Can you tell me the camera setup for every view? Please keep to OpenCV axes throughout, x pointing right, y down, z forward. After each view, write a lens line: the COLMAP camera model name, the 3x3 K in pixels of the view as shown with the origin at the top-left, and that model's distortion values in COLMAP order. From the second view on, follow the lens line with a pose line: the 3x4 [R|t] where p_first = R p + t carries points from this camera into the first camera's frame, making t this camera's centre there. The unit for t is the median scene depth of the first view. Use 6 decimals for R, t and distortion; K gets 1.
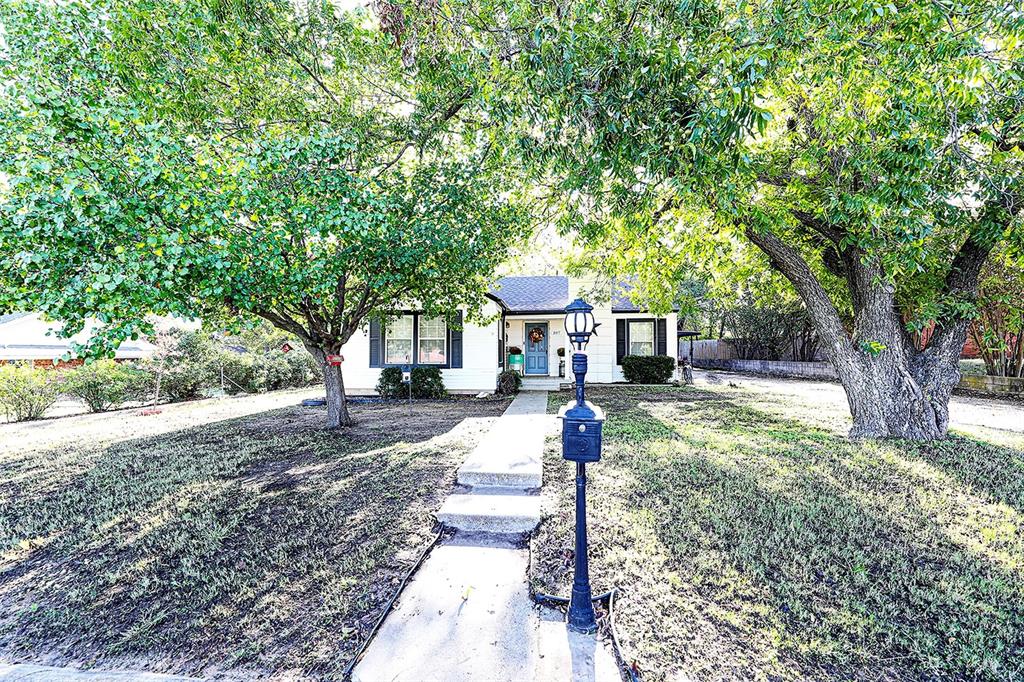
lens RADIAL K [[409.8, 0, 515.2], [0, 409.8, 343.3], [0, 0, 1]] dist [-0.002402, -0.000887]
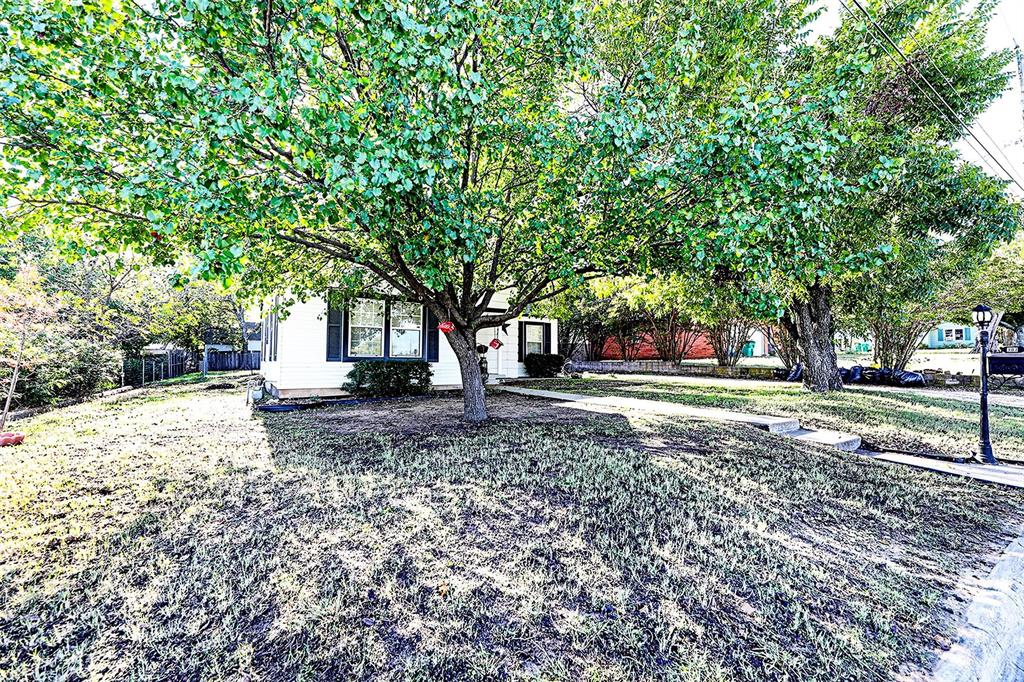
lens RADIAL K [[409.8, 0, 513.9], [0, 409.8, 339.4], [0, 0, 1]] dist [-0.002402, -0.000887]
pose [[0.796562, 0.037497, 0.603393, -1.490901], [-0.022752, 0.999227, -0.032060, 0.093376], [-0.604129, 0.011809, 0.796799, 0.416469]]
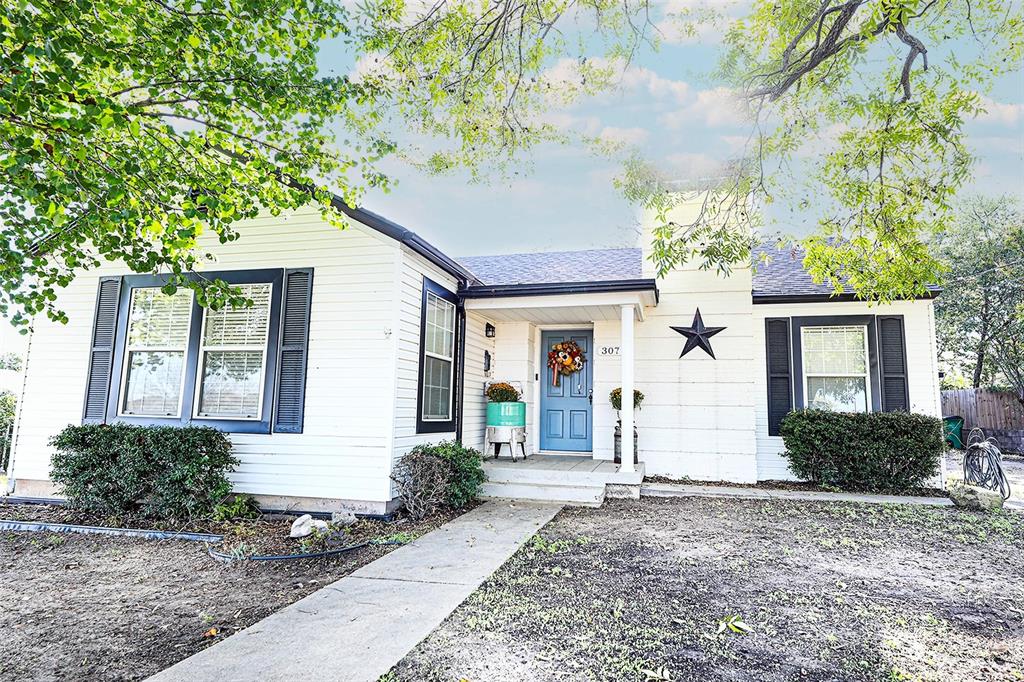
lens RADIAL K [[570.5, 0, 521.2], [0, 570.5, 349.1], [0, 0, 1]] dist [0.005164, 0.000066]
pose [[0.988396, 0.005040, -0.151816, 0.337451], [-0.018250, 0.996150, -0.085750, 0.076013], [0.150799, 0.087525, 0.984682, 1.466021]]
